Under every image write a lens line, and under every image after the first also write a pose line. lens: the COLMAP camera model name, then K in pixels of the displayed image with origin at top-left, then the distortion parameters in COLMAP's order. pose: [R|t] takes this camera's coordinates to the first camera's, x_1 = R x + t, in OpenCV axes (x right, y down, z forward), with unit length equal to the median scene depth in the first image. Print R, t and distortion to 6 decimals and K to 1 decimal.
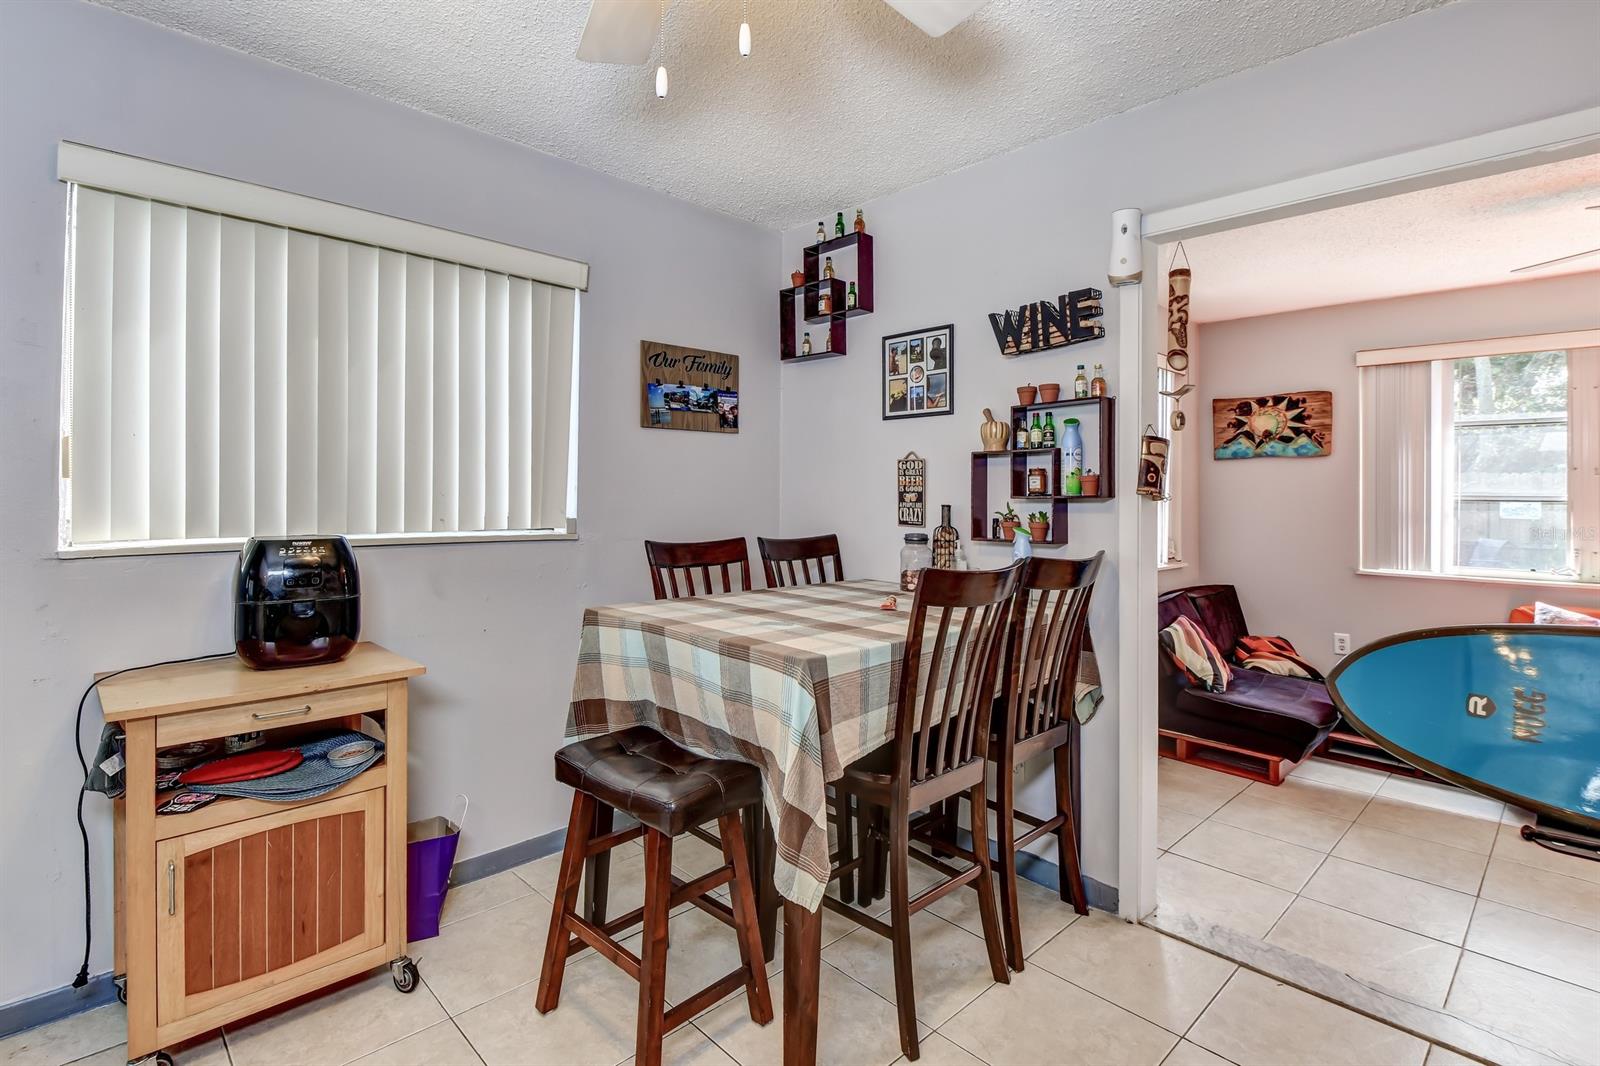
lens RADIAL K [[752.1, 0, 800.9], [0, 752.1, 487.4], [0, 0, 1]] dist [-0.000371, -0.001496]
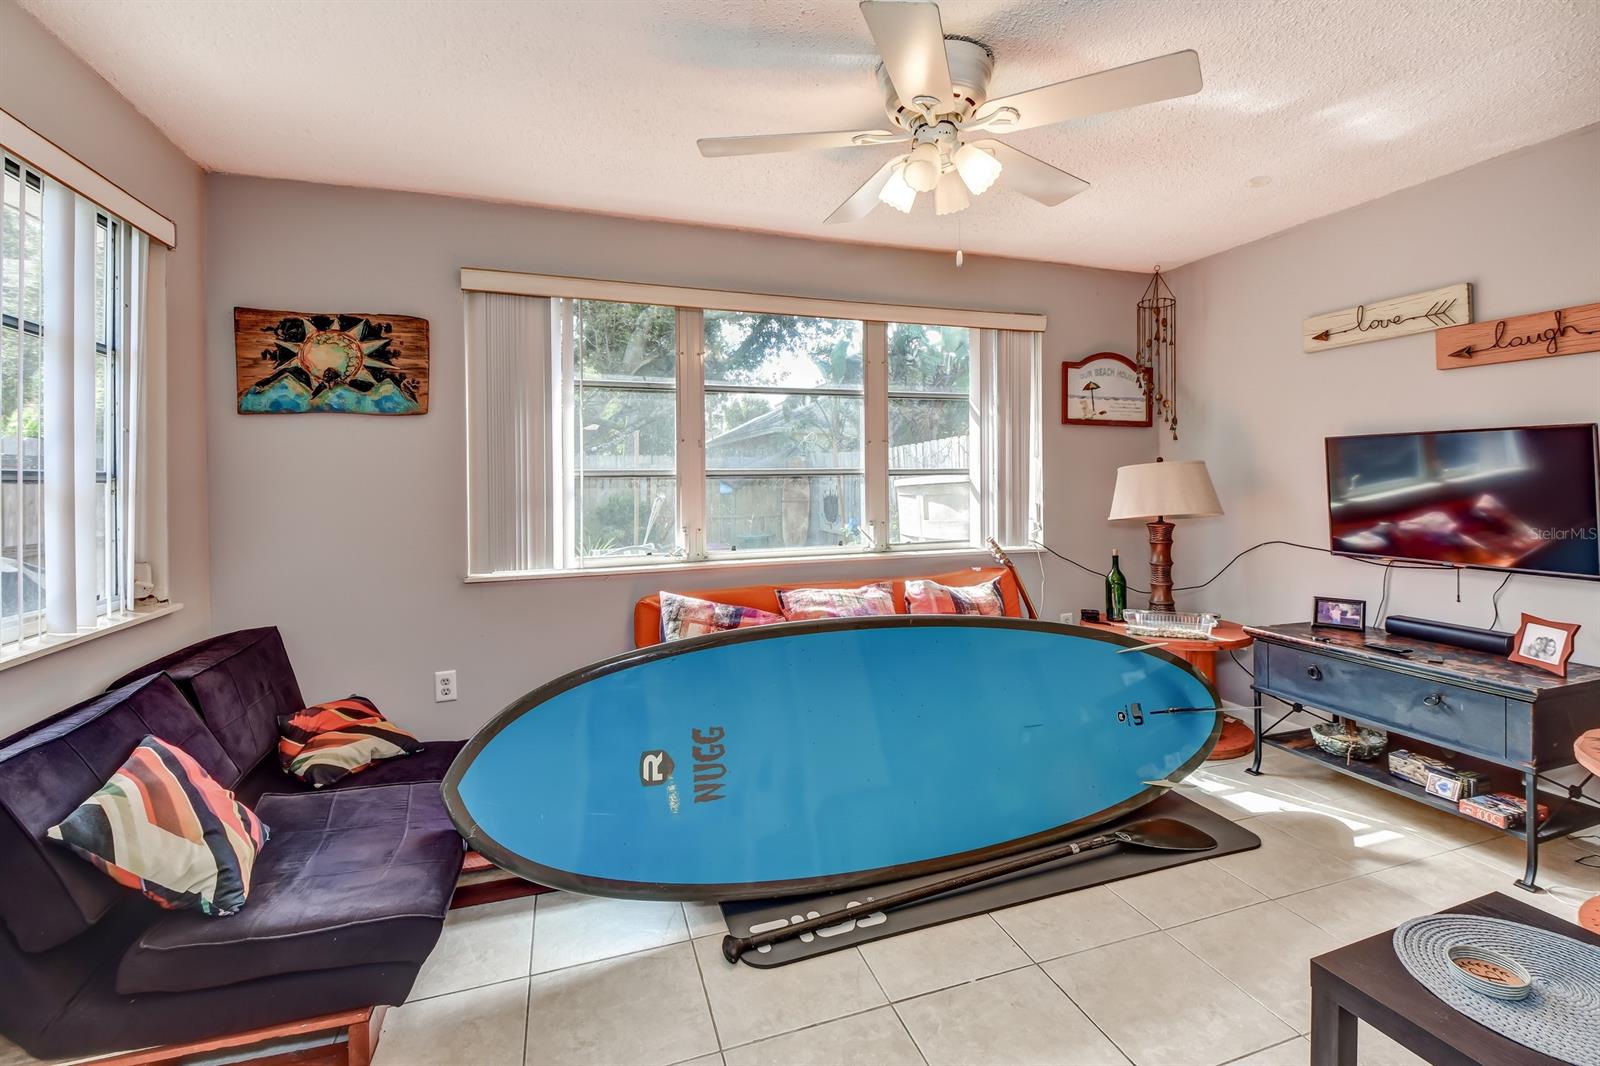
lens RADIAL K [[712.7, 0, 810.7], [0, 712.7, 472.9], [0, 0, 1]] dist [0.000965, -0.000170]
pose [[0.399567, -0.006916, 0.916678, 0.244783], [0.005464, 0.999972, 0.005163, 0.009947], [-0.916688, 0.002946, 0.399594, 0.413736]]
